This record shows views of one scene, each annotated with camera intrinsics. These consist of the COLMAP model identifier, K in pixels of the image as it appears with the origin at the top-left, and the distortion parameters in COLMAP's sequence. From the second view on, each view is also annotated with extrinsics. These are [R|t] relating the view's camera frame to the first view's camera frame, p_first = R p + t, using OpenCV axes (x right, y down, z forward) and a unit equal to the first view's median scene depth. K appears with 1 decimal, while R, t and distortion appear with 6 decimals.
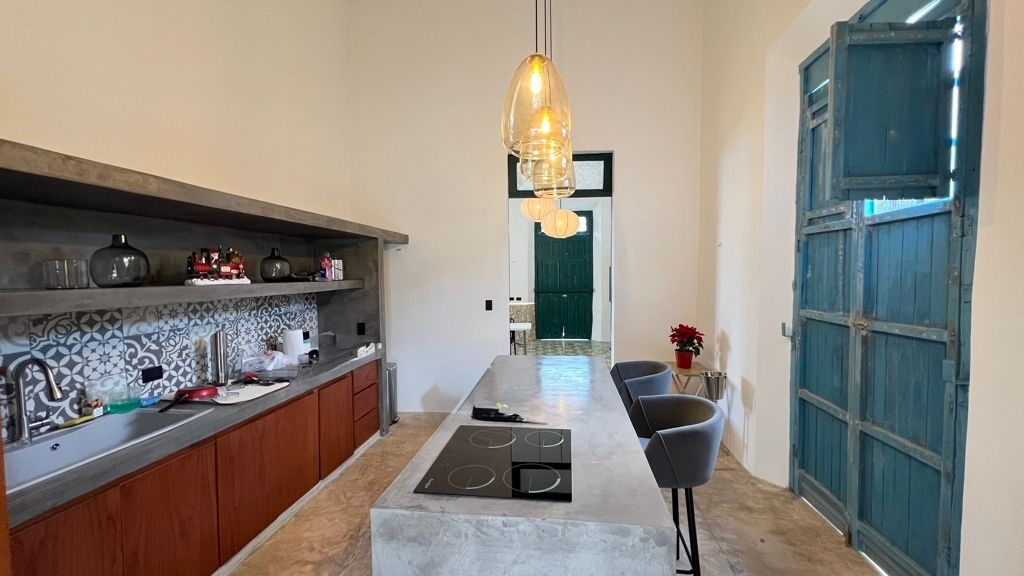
lens RADIAL K [[406.1, 0, 511.7], [0, 406.1, 291.0], [0, 0, 1]] dist [-0.000133, 0.000300]
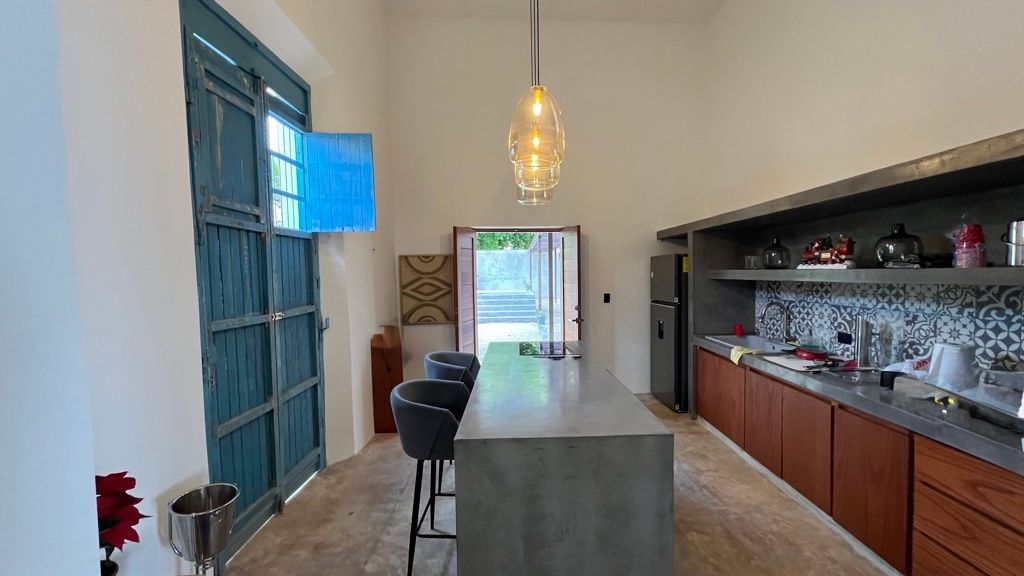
lens RADIAL K [[406.1, 0, 513.4], [0, 406.1, 289.0], [0, 0, 1]] dist [-0.000133, 0.000300]
pose [[-0.991228, 0.032237, -0.128171, 0.289769], [0.021253, 0.996055, 0.086160, -0.077388], [0.130443, 0.082680, -0.988002, 2.025027]]
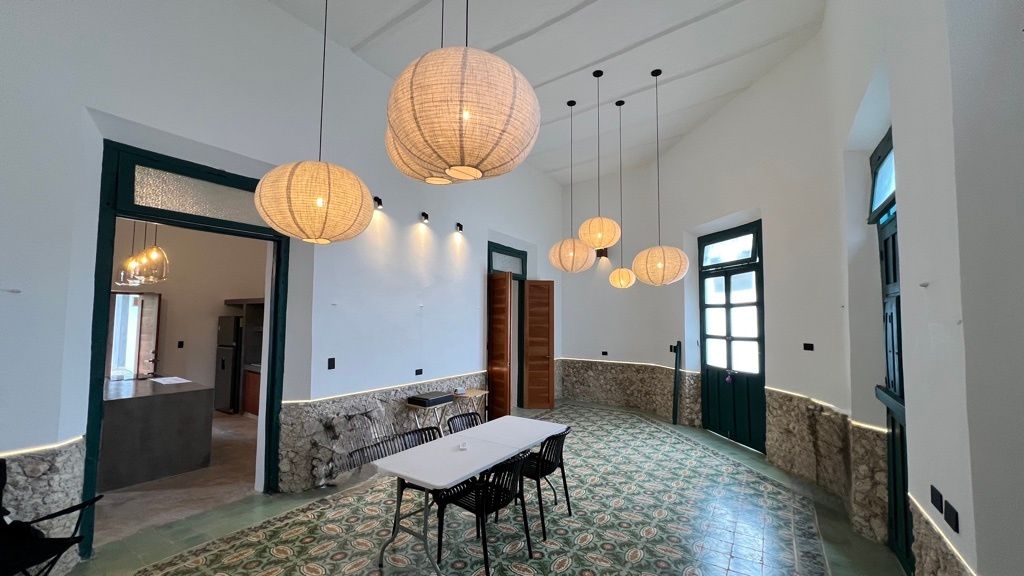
lens RADIAL K [[406.1, 0, 511.3], [0, 406.1, 292.6], [0, 0, 1]] dist [-0.000133, 0.000300]
pose [[-0.493581, -0.053063, -0.868080, 0.707401], [-0.029251, 0.998585, -0.044409, -0.130132], [0.869208, 0.003473, -0.494434, 3.016462]]
